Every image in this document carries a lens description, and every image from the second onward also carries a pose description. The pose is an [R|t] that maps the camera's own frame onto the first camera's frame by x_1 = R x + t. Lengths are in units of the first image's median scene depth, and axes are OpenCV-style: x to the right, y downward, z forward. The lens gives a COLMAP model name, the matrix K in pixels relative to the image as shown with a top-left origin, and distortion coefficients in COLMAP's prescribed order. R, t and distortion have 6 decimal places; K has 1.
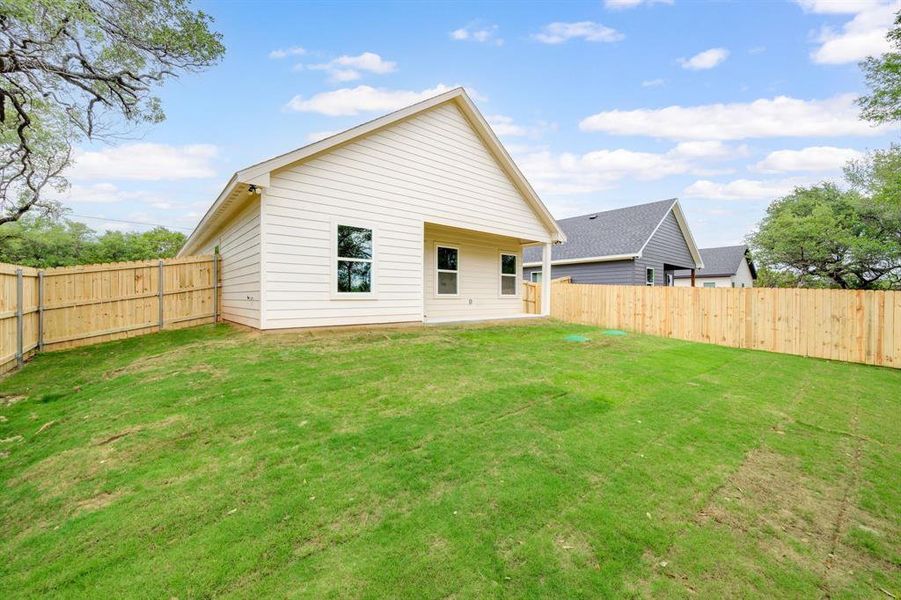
lens RADIAL K [[354.1, 0, 451.8], [0, 354.1, 301.5], [0, 0, 1]] dist [-0.000884, 0.000148]
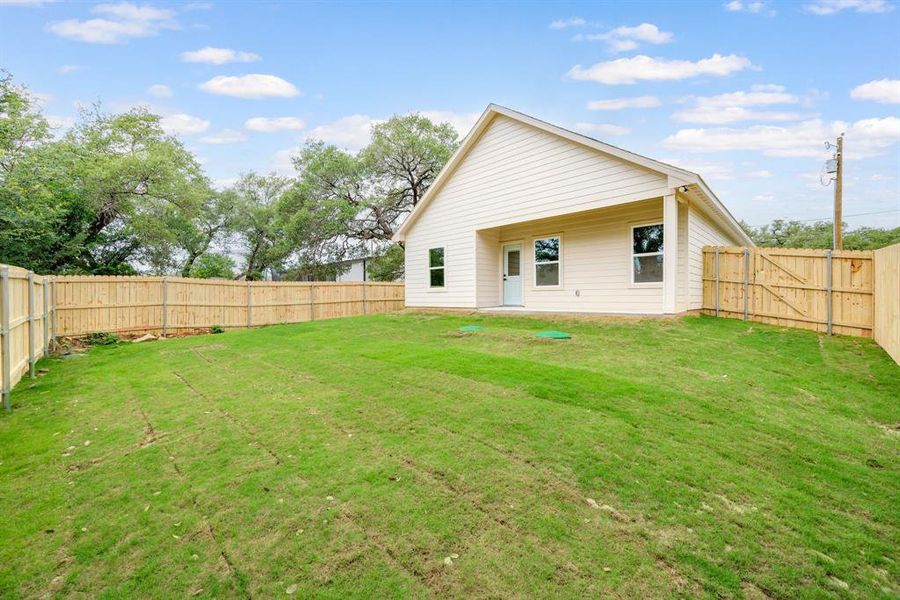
lens RADIAL K [[353.7, 0, 451.3], [0, 353.7, 301.5], [0, 0, 1]] dist [-0.000884, 0.000148]
pose [[0.999987, -0.003890, 0.003397, -0.803667], [0.003950, 0.999835, -0.017707, 0.116253], [-0.003327, 0.017720, 0.999837, -0.005388]]
